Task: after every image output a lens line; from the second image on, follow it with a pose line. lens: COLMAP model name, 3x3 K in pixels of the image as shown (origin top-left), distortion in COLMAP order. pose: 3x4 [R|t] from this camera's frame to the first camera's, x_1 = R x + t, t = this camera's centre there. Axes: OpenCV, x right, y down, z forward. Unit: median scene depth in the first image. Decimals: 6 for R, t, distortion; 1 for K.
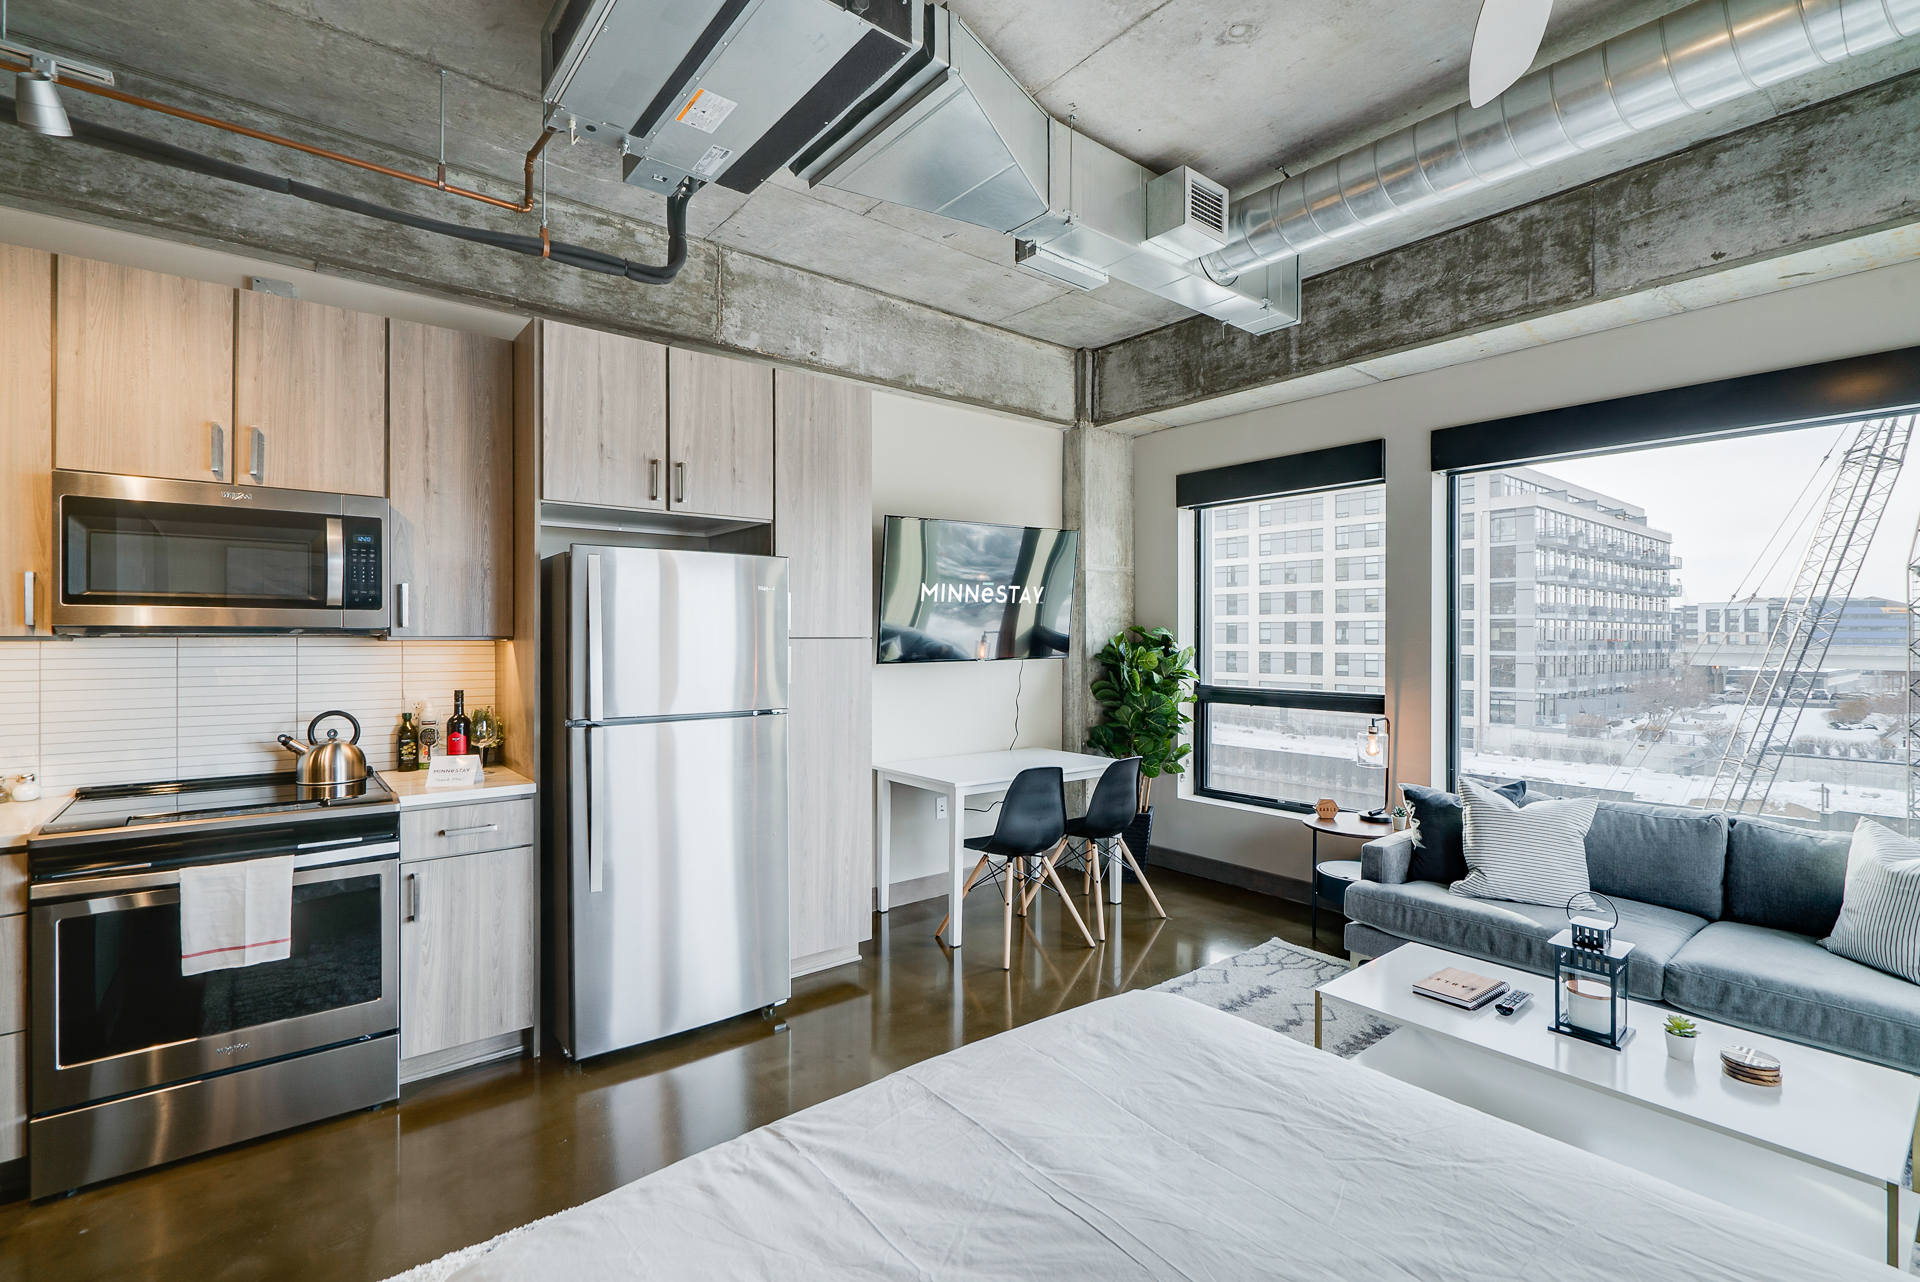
lens RADIAL K [[876.2, 0, 978.9], [0, 876.2, 634.9], [0, 0, 1]] dist [-0.015340, 0.009450]
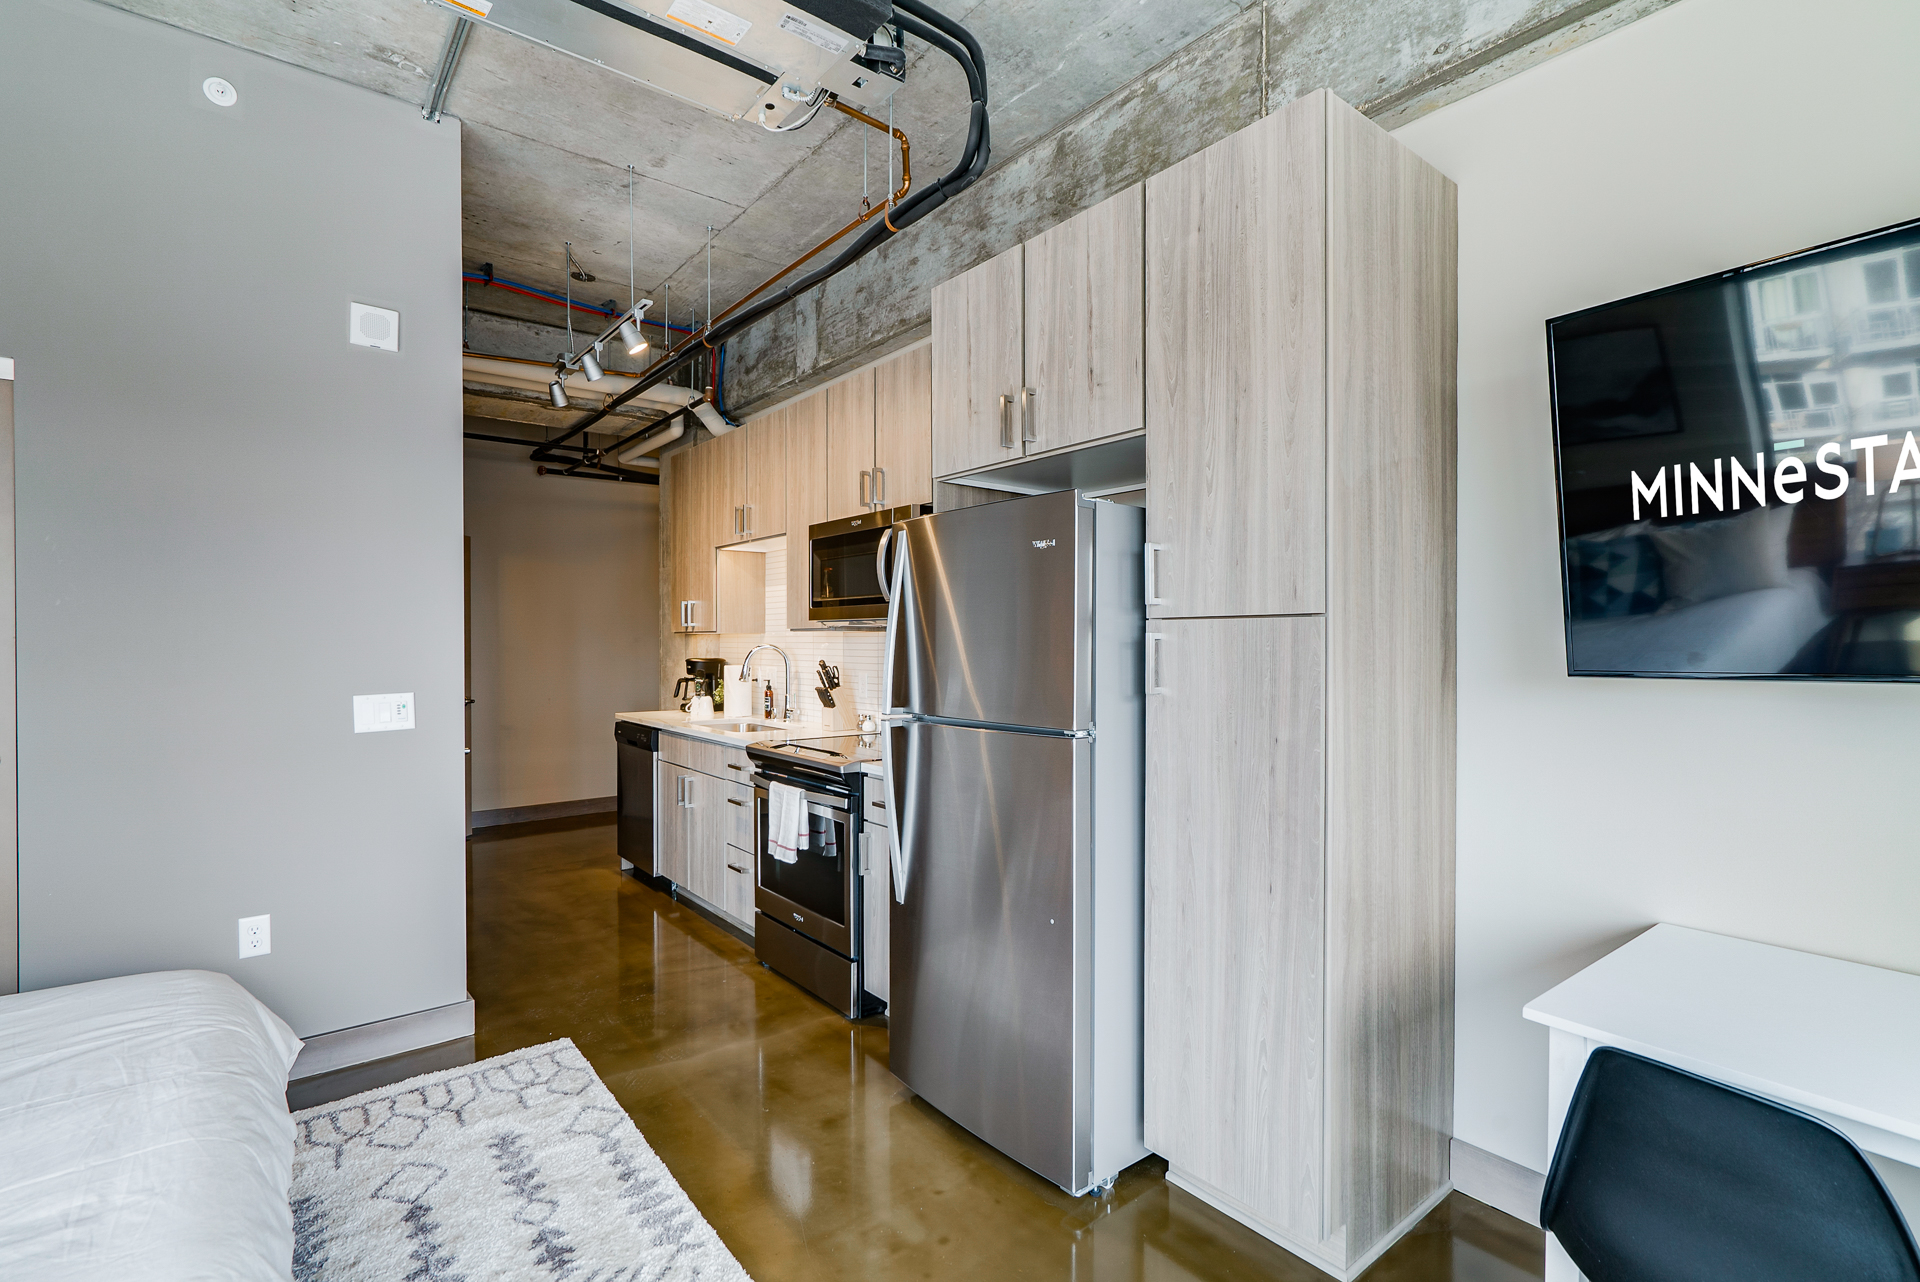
lens RADIAL K [[894.0, 0, 978.1], [0, 894.0, 646.2], [0, 0, 1]] dist [-0.001023, 0.000747]
pose [[-0.017089, 0.003455, -0.999848, 0.306062], [0.001158, 0.999993, 0.003436, 0.015890], [0.999853, -0.001099, -0.017093, 0.687917]]
